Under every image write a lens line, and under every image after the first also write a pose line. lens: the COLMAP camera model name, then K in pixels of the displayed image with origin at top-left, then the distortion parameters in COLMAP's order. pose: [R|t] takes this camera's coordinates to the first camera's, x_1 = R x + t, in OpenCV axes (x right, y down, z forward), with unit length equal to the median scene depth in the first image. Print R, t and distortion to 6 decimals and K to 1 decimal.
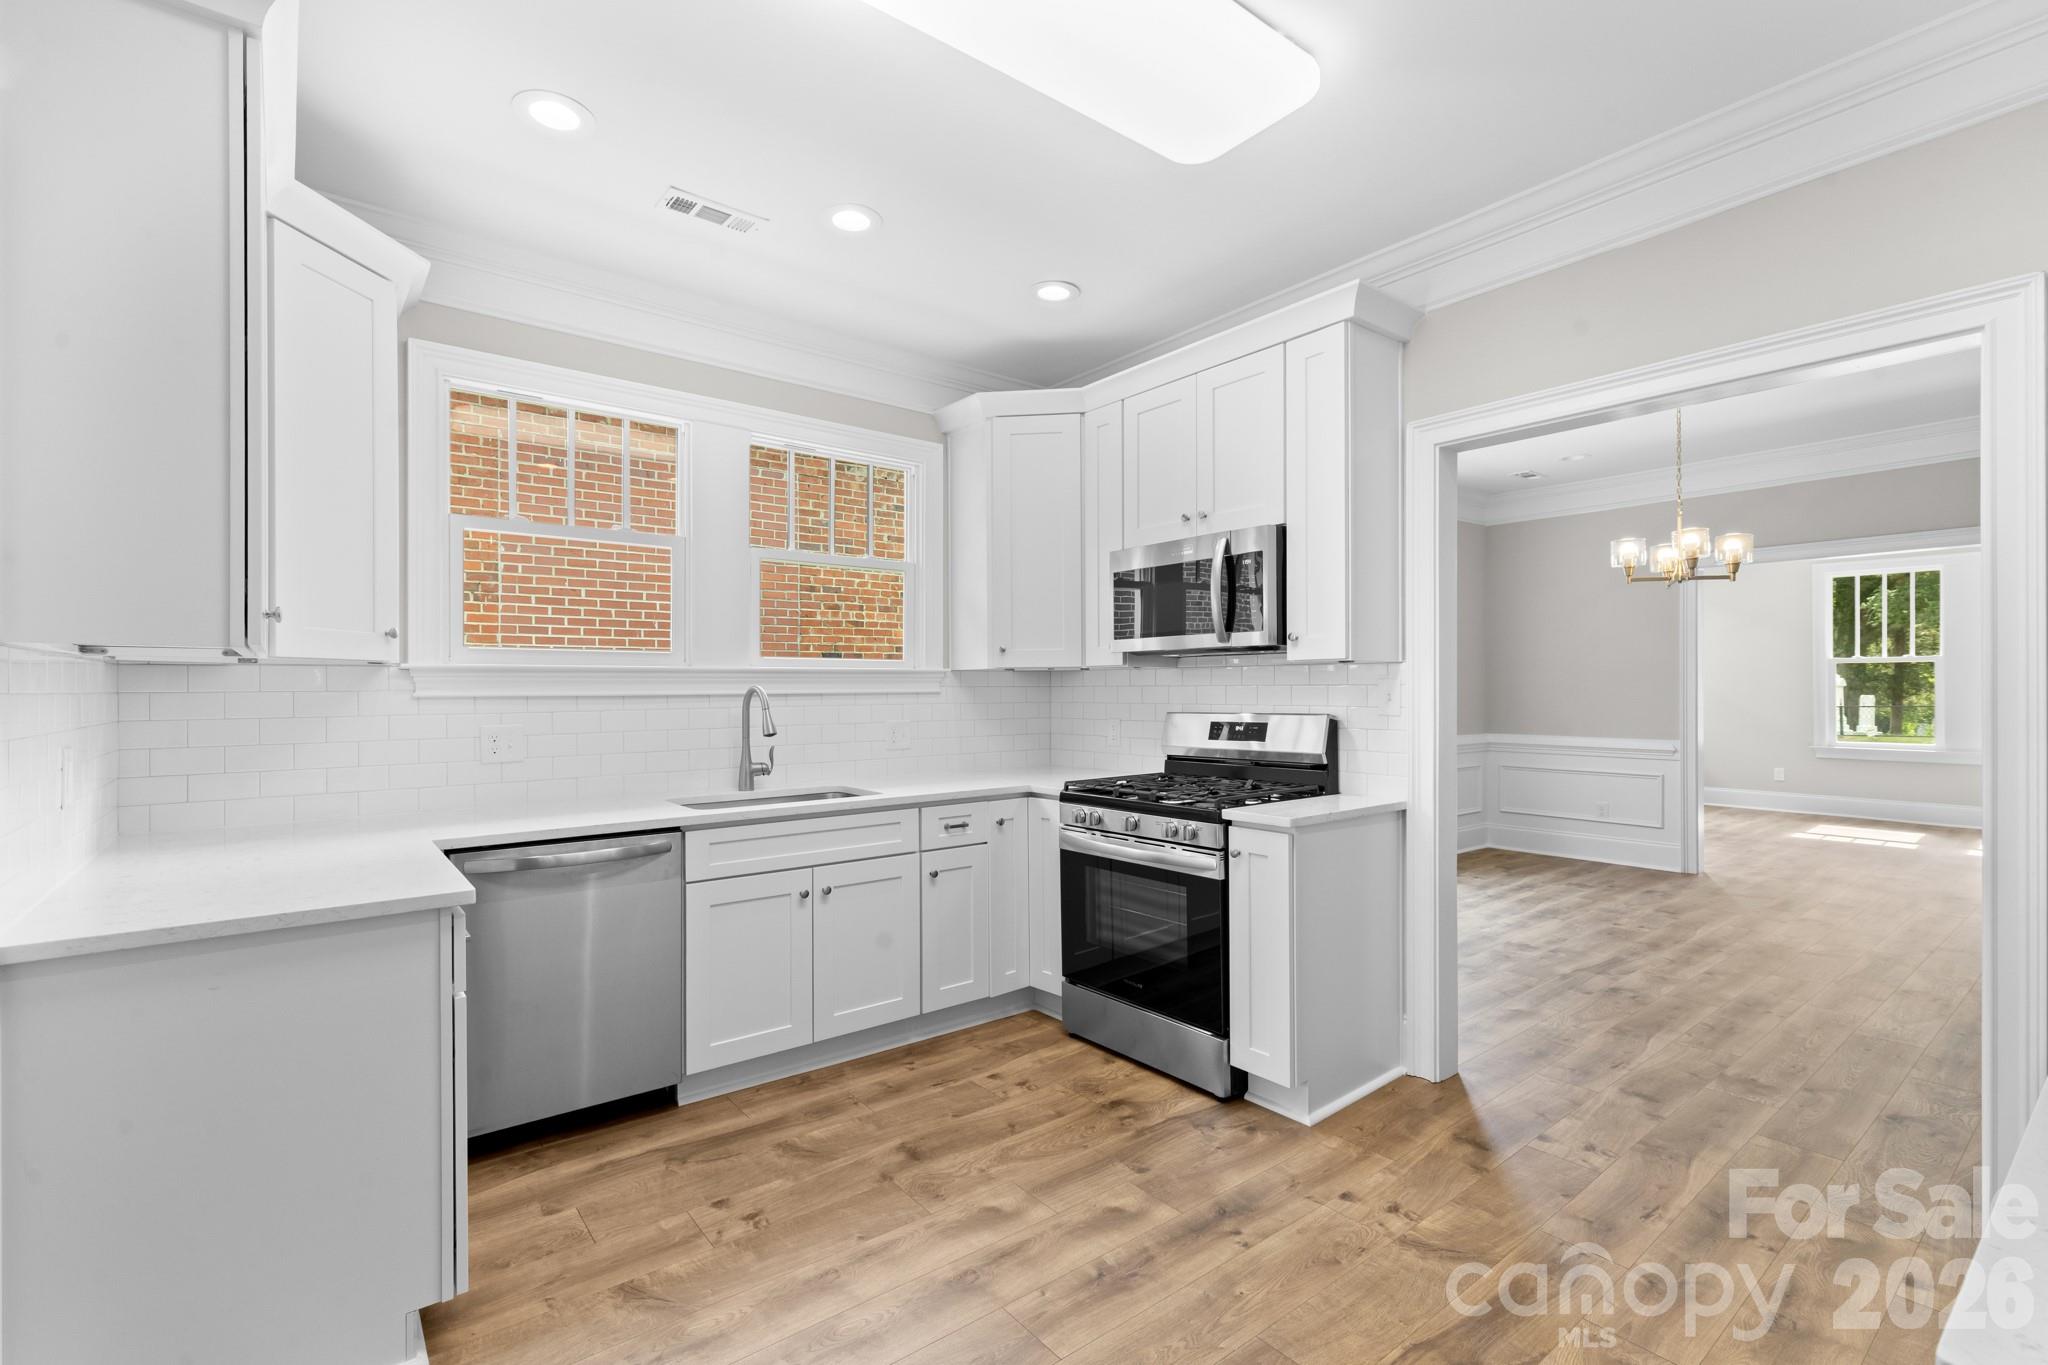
lens RADIAL K [[906.1, 0, 1060.5], [0, 906.1, 692.9], [0, 0, 1]] dist [0.001436, 0.000163]
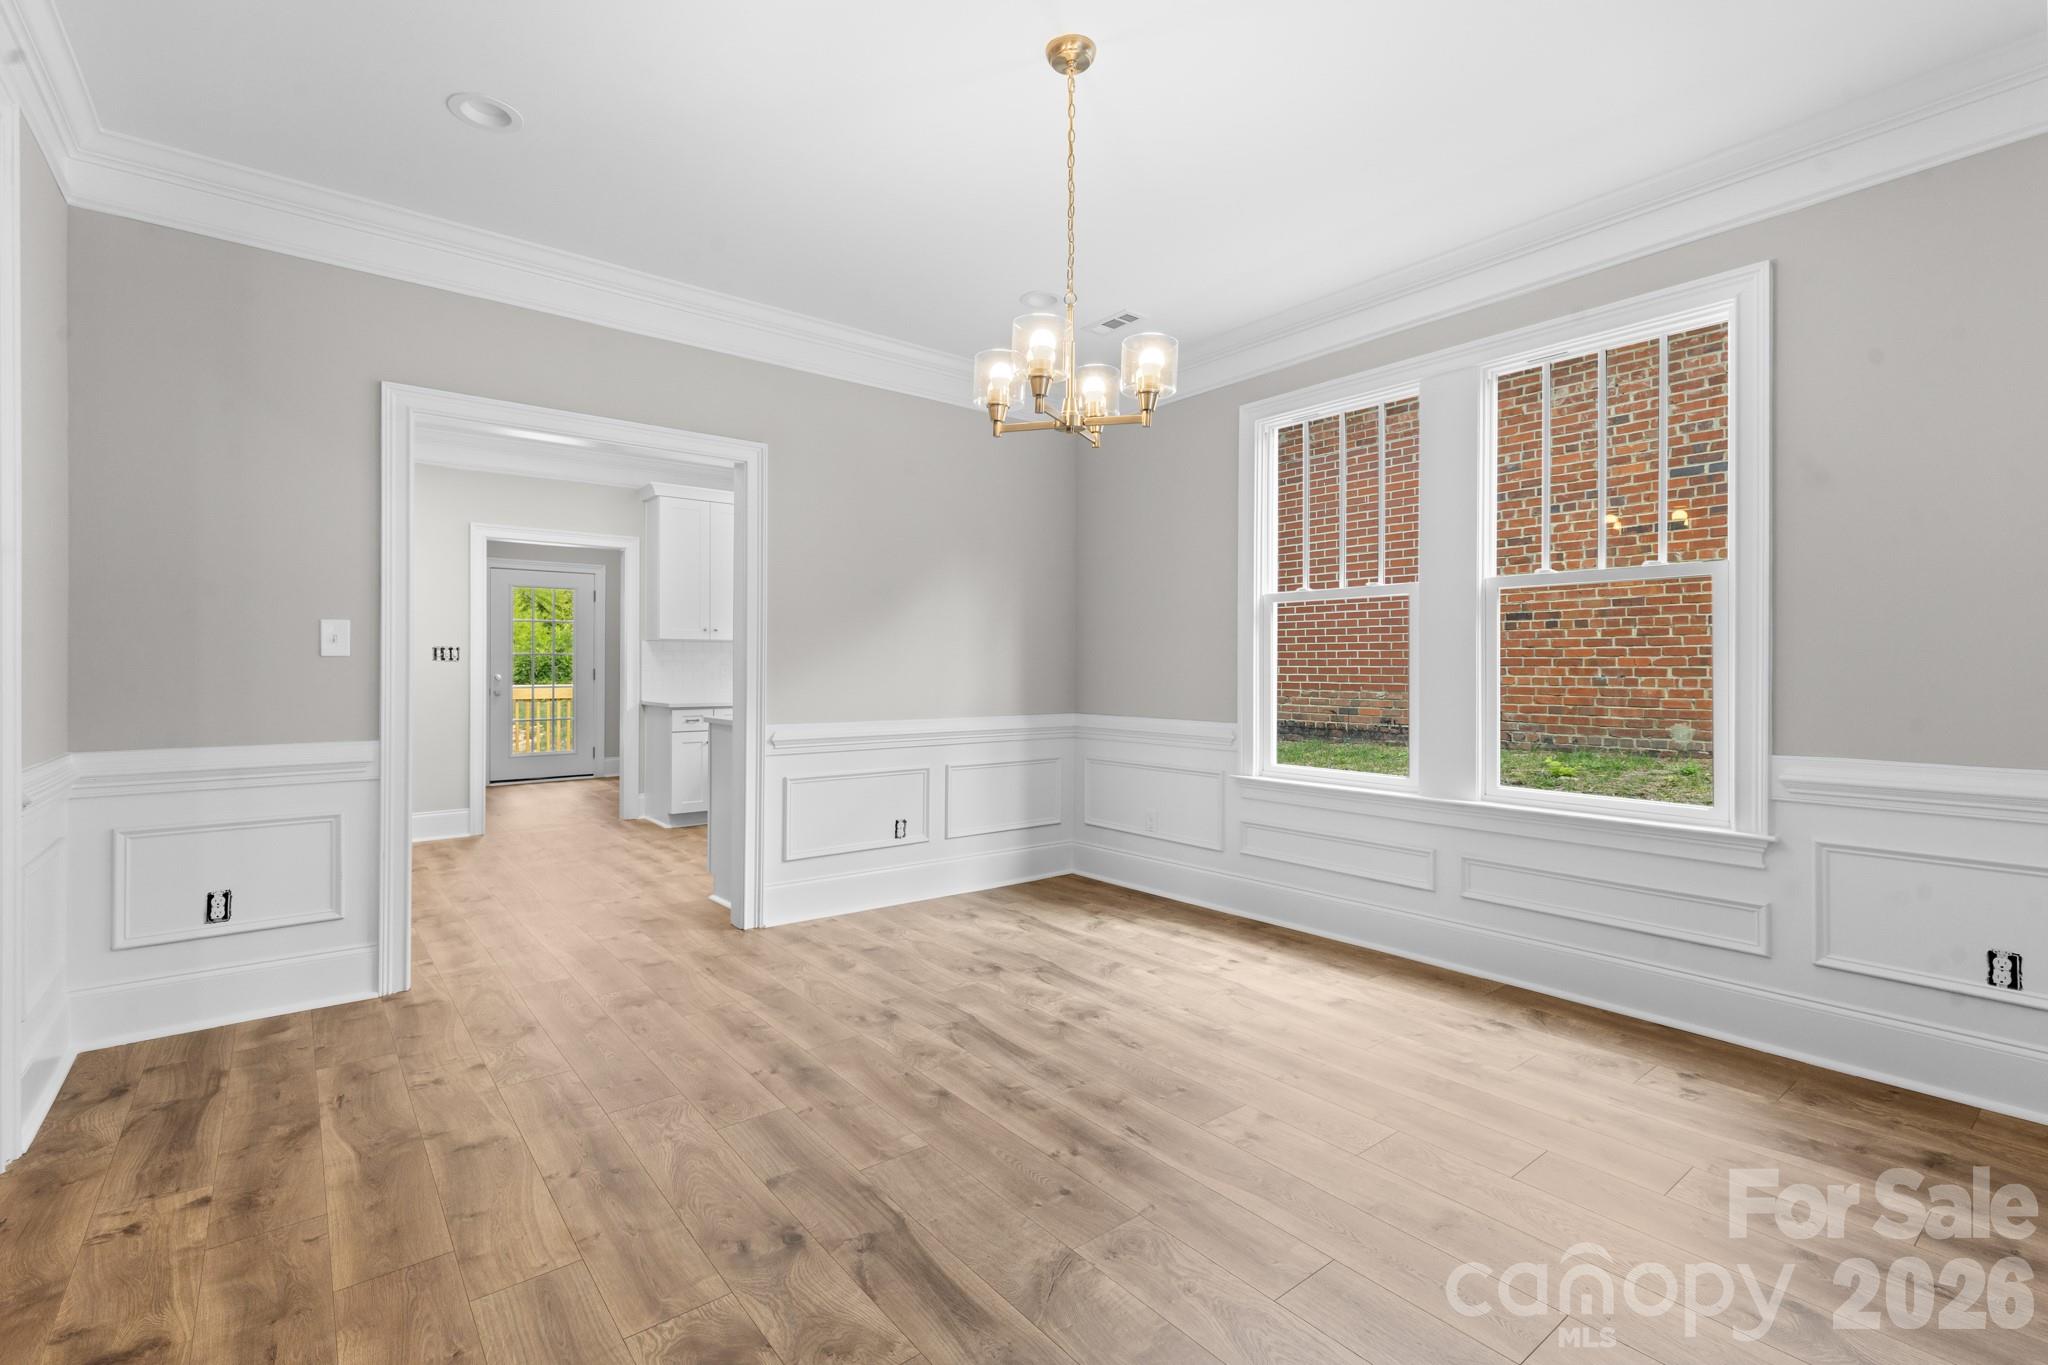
lens RADIAL K [[931.6, 0, 1028.1], [0, 931.6, 659.6], [0, 0, 1]] dist [0.035144, 0.000215]
pose [[-0.012082, -0.005580, -0.999911, 1.433398], [0.000555, 0.999984, -0.005587, 0.014016], [0.999927, -0.000623, -0.012078, 1.121825]]
